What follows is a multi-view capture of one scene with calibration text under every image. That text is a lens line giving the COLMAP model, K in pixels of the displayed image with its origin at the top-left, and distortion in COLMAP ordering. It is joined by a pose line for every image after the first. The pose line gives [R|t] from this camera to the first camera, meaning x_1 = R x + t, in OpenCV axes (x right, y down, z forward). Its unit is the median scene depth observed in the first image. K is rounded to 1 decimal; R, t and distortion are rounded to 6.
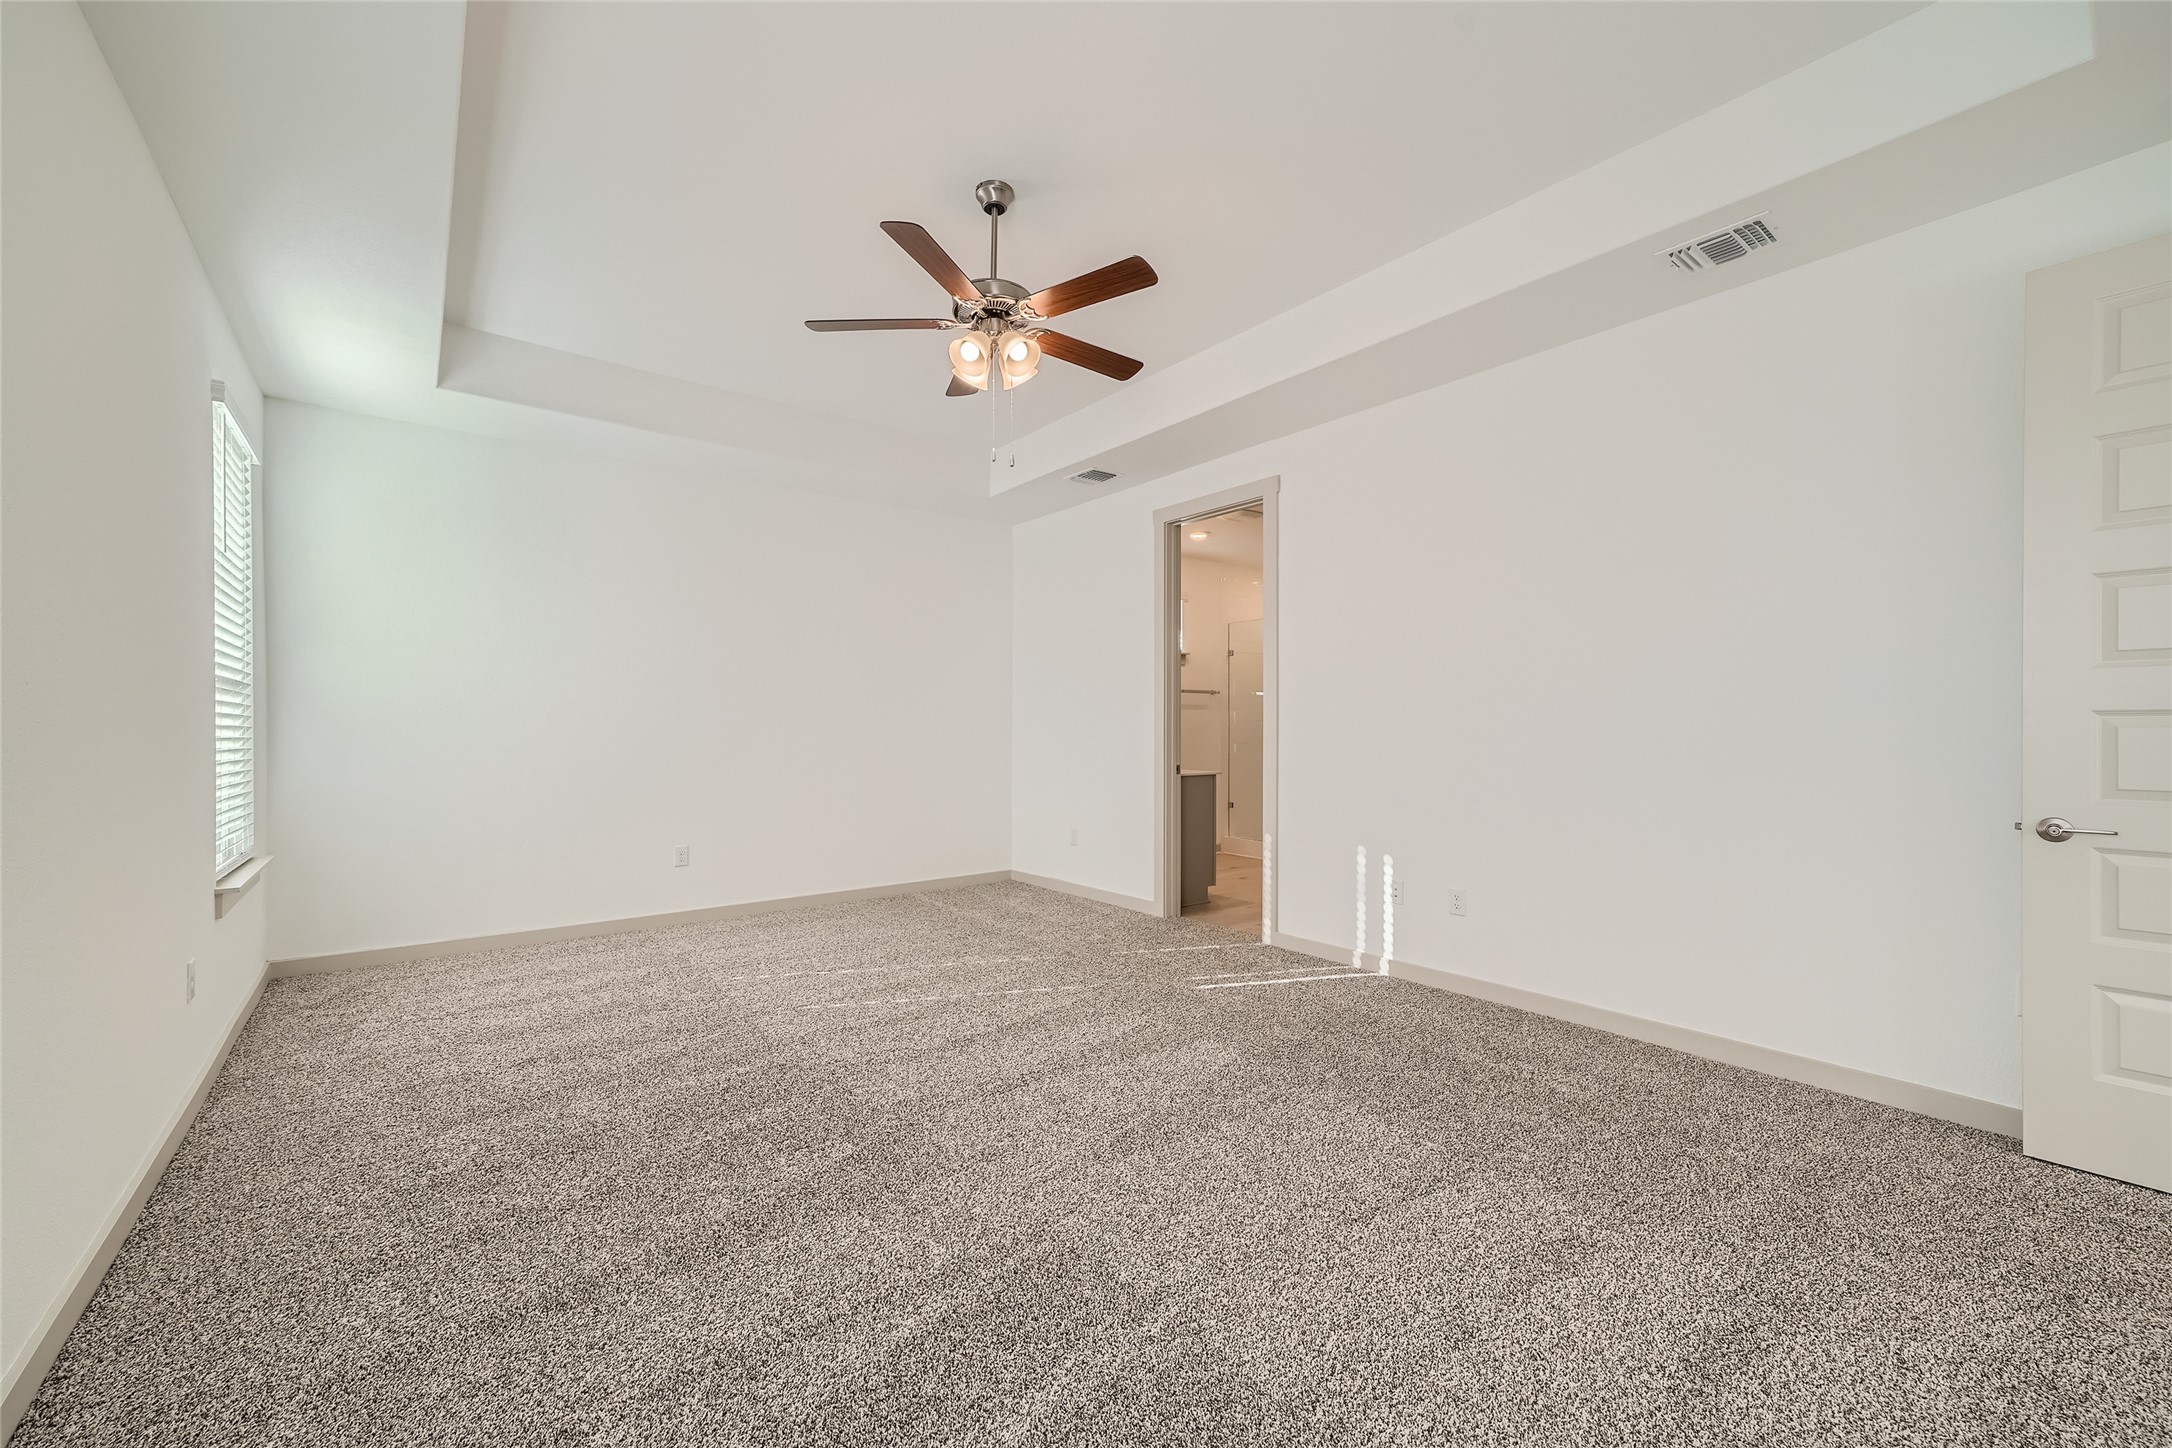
lens RADIAL K [[874.0, 0, 1086.9], [0, 874.0, 732.4], [0, 0, 1]] dist [0.001338, 0.000355]
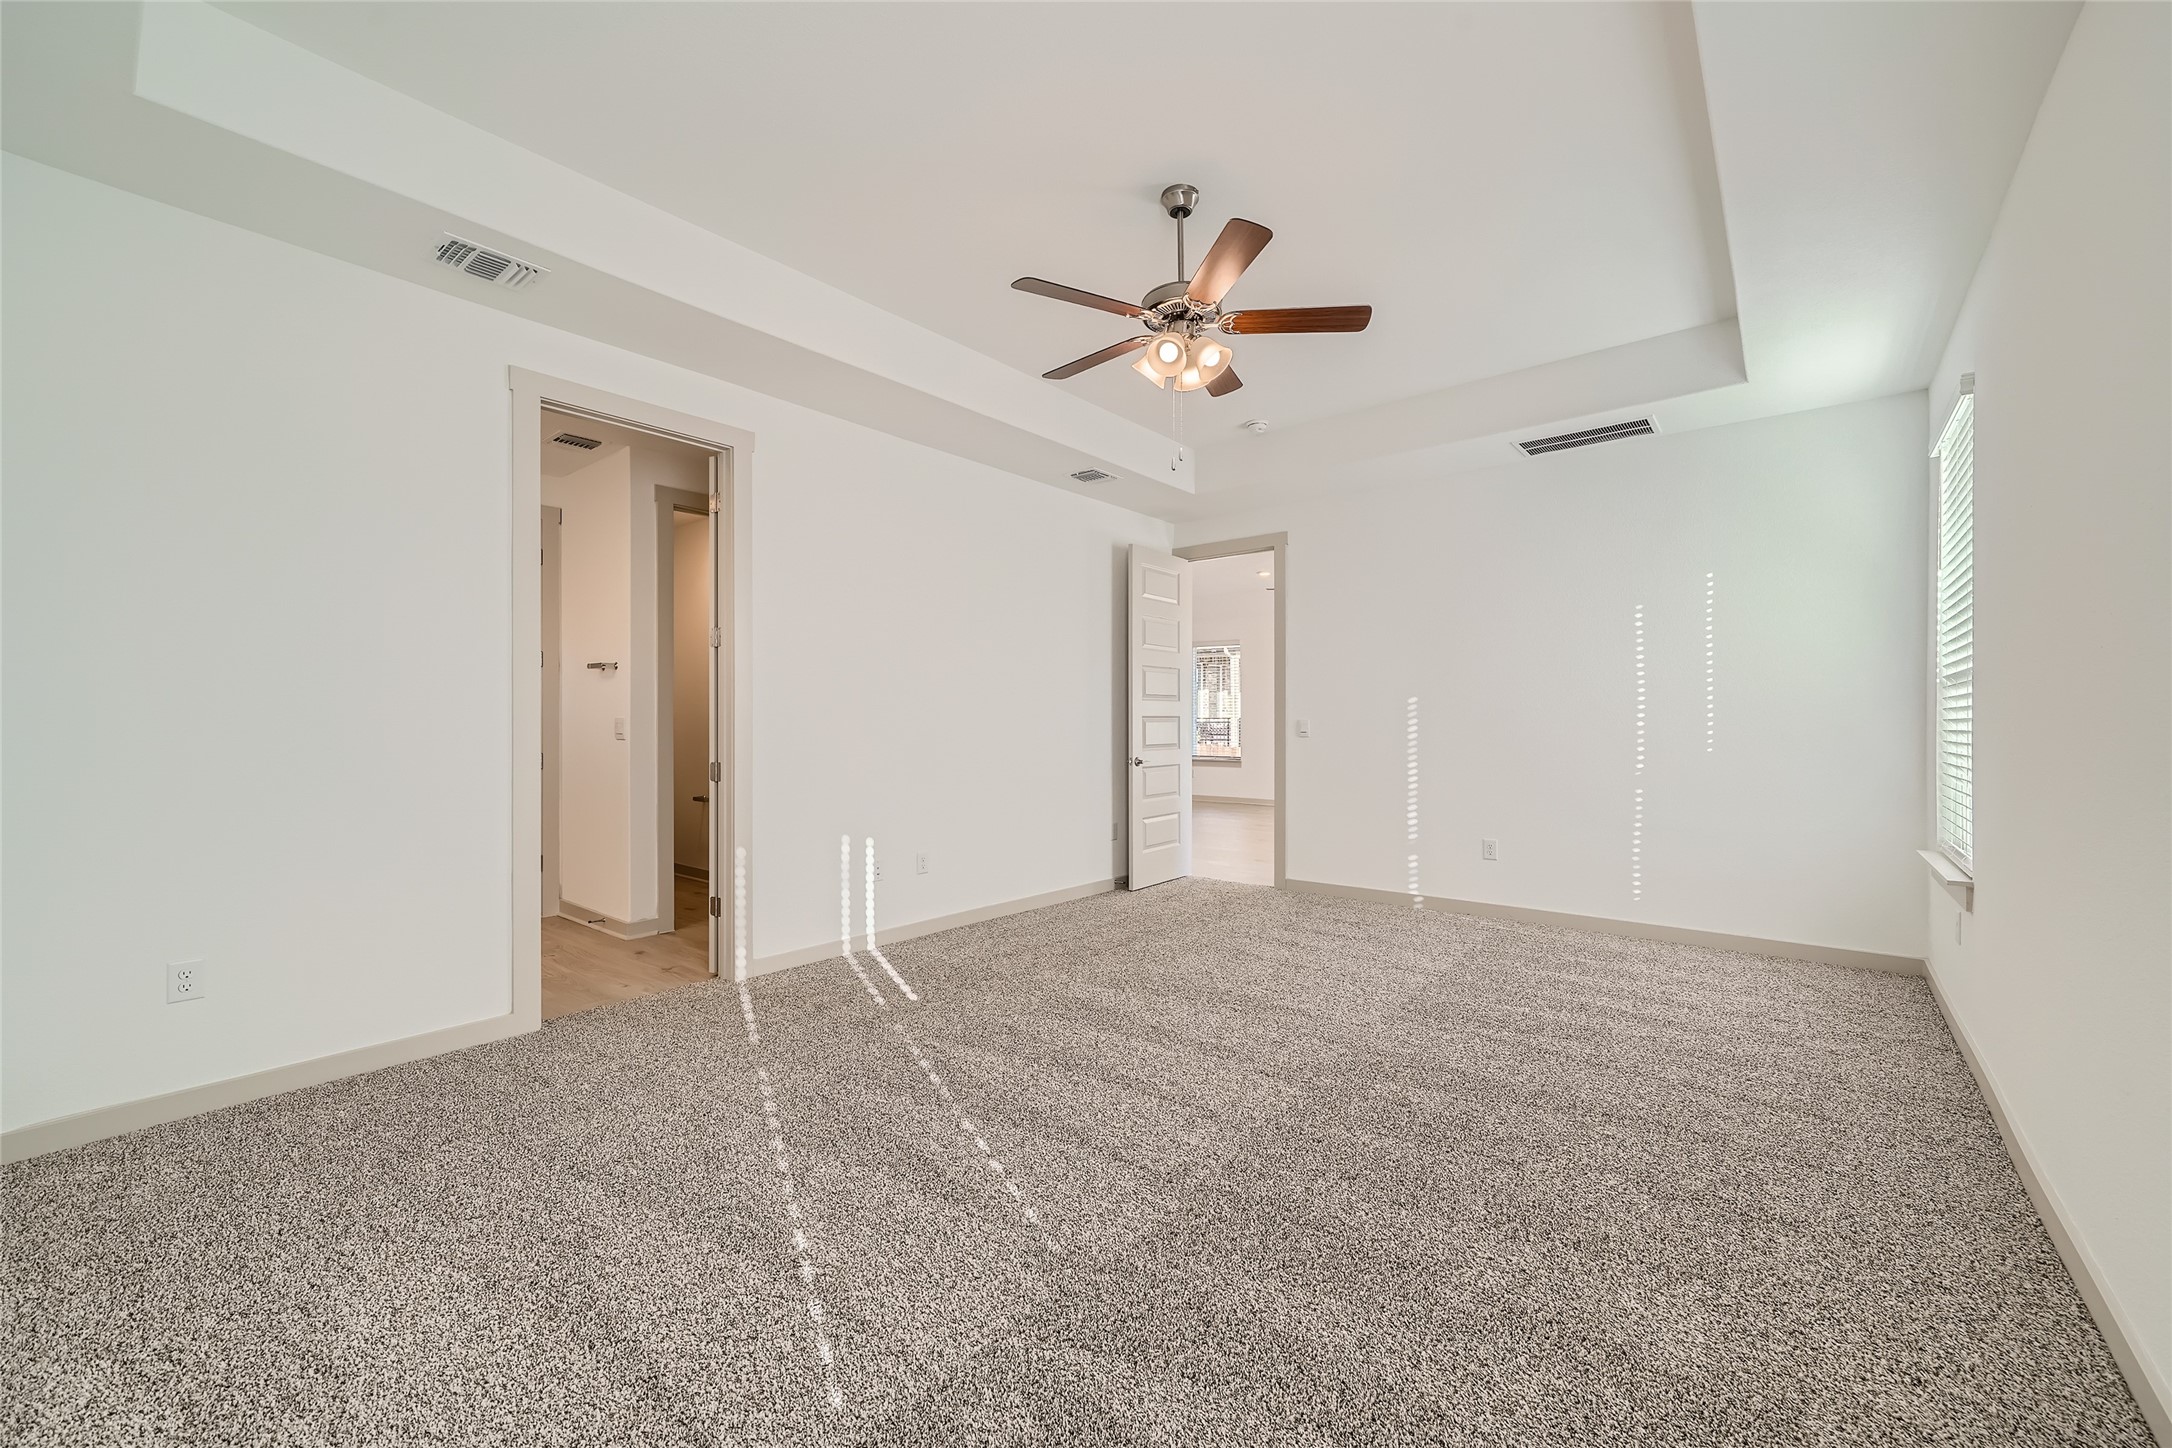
lens RADIAL K [[868.5, 0, 1082.2], [0, 868.5, 722.7], [0, 0, 1]] dist [0.003260, 0.000720]
pose [[-0.214850, -0.001032, 0.976646, -0.774607], [0.009262, 0.999952, 0.003095, -0.005404], [-0.976603, 0.009710, -0.214830, 0.964194]]
